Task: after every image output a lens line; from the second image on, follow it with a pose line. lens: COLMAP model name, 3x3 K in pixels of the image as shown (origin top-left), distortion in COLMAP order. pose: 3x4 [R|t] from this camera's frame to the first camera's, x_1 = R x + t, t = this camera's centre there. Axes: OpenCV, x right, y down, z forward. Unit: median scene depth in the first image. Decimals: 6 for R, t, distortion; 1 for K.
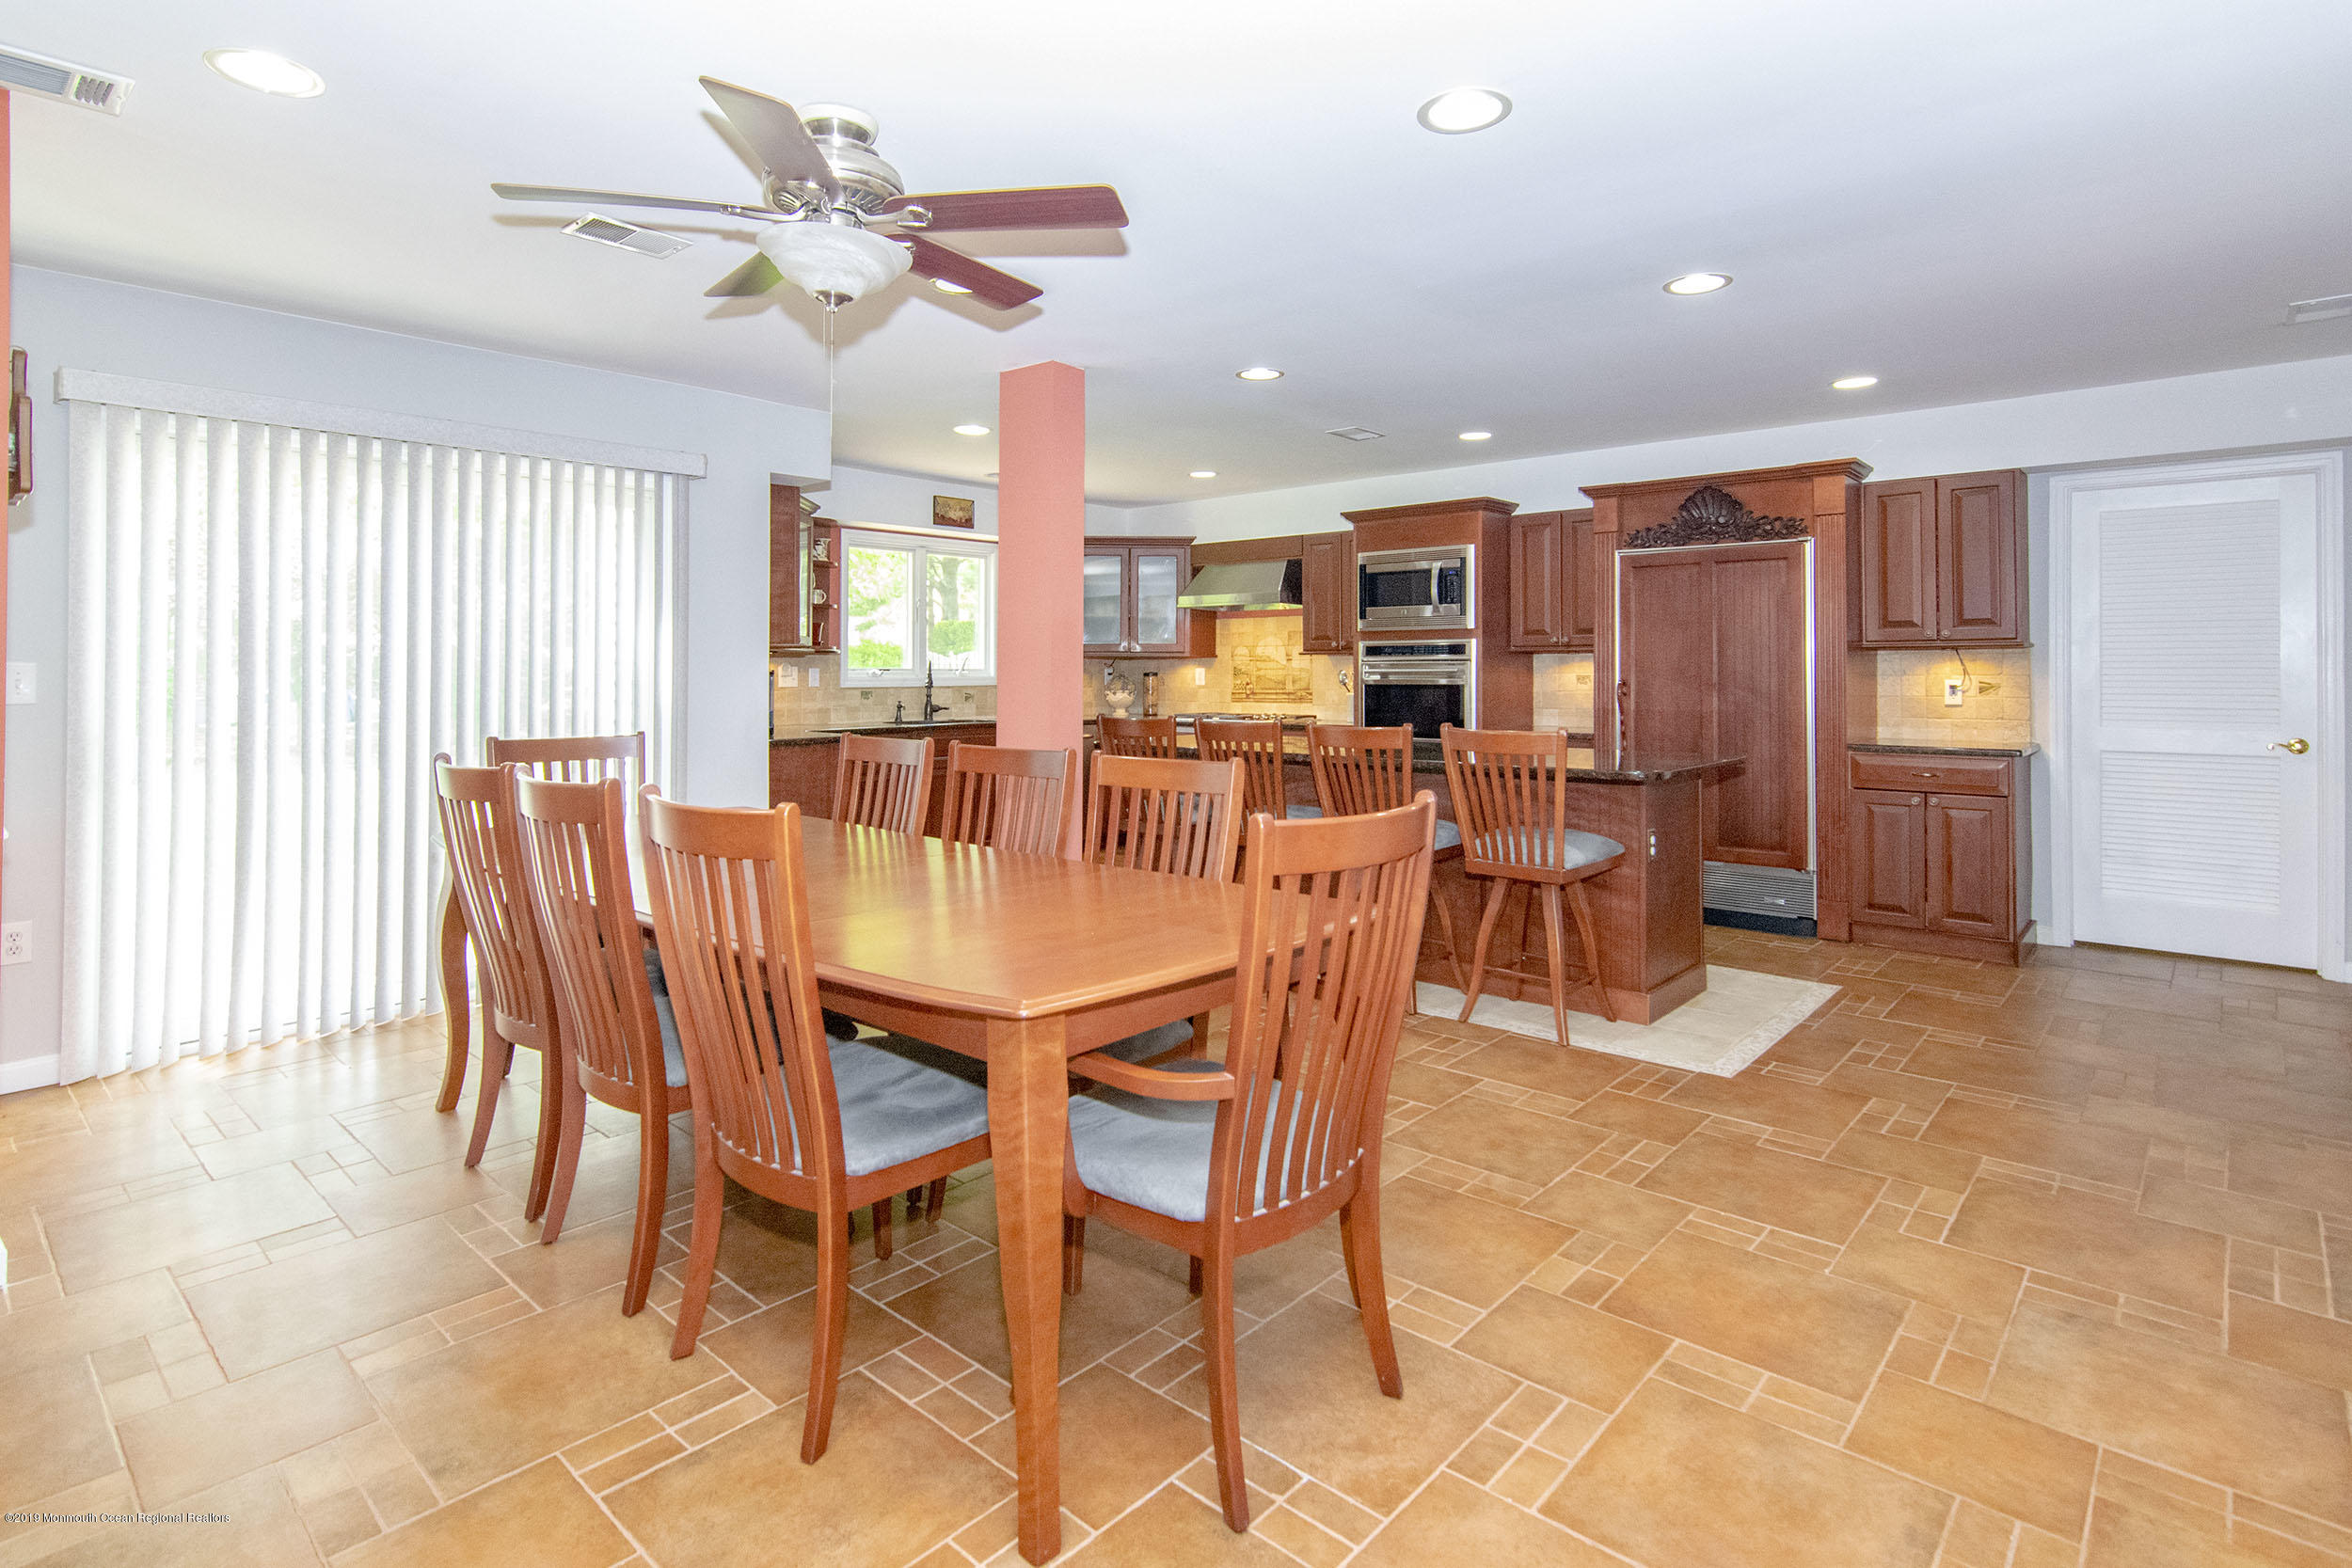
lens RADIAL K [[1161.6, 0, 1155.3], [0, 1161.6, 673.0], [0, 0, 1]] dist [-0.004055, -0.000593]
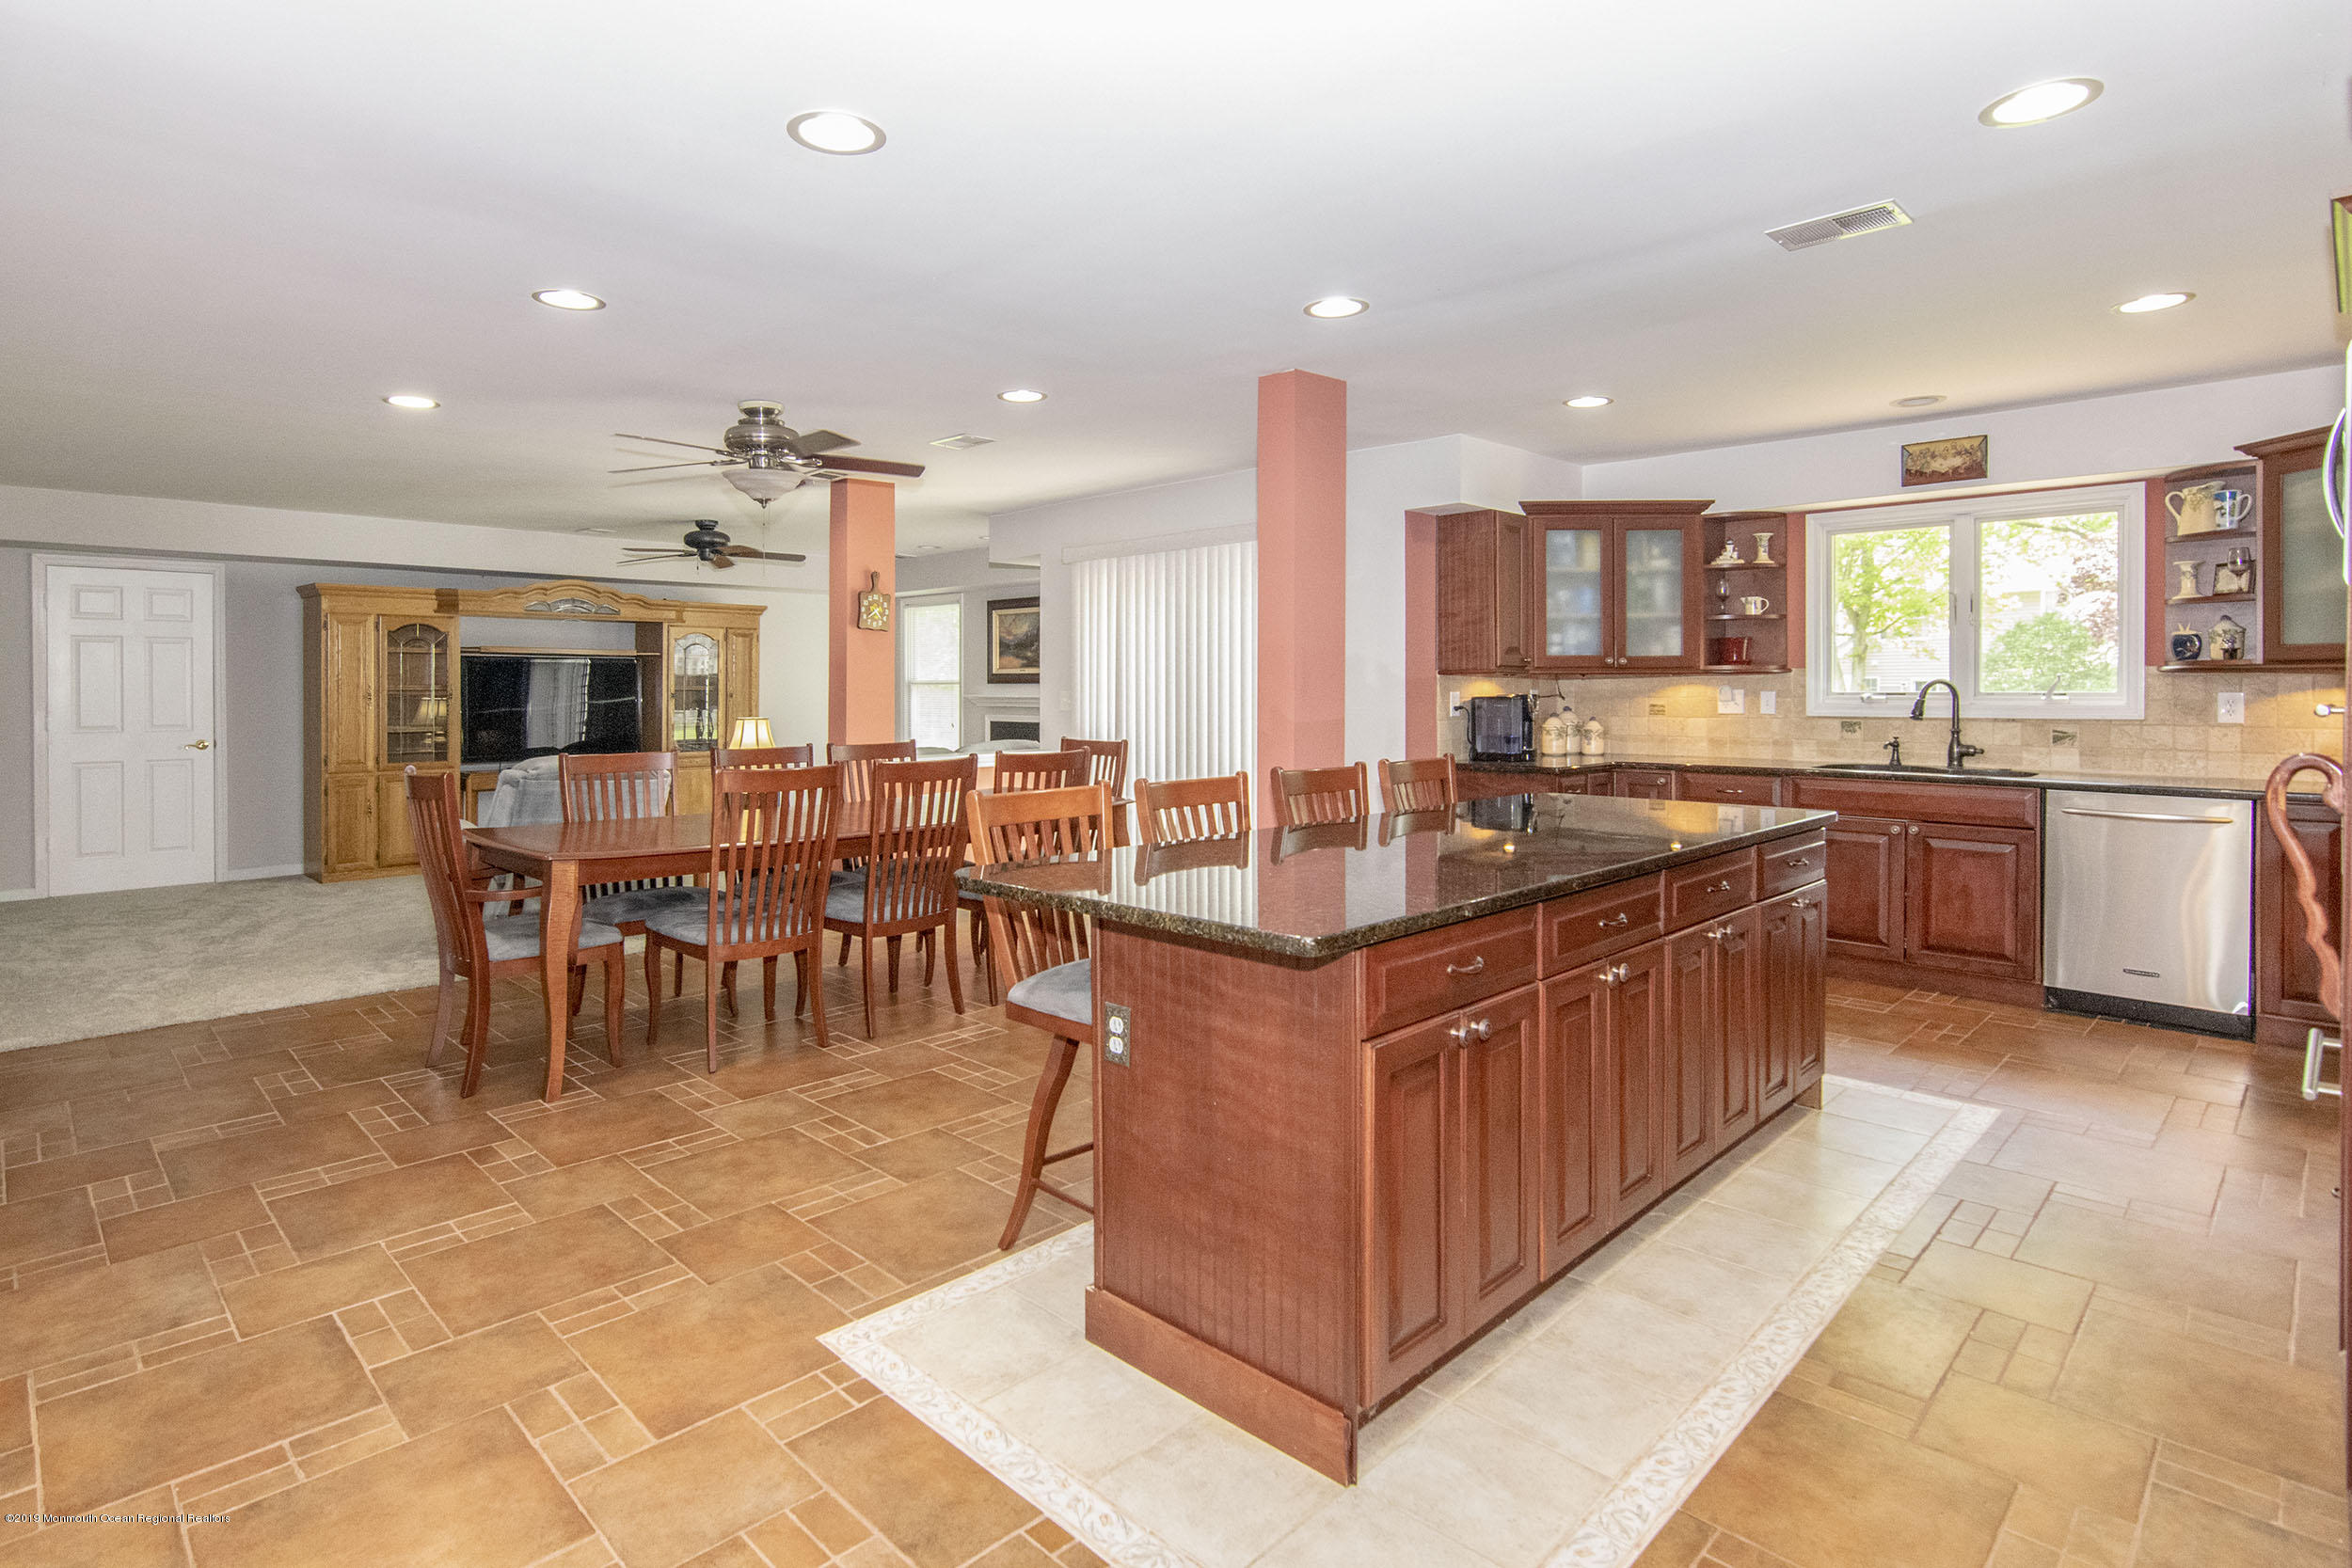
lens RADIAL K [[1216.5, 0, 1171.7], [0, 1216.5, 699.5], [0, 0, 1]] dist [-0.000695, 0.000170]
pose [[-0.040907, 0.011776, -0.999094, 0.686587], [0.001978, 0.999930, 0.011705, -0.011084], [0.999161, -0.001497, -0.040927, 0.722351]]
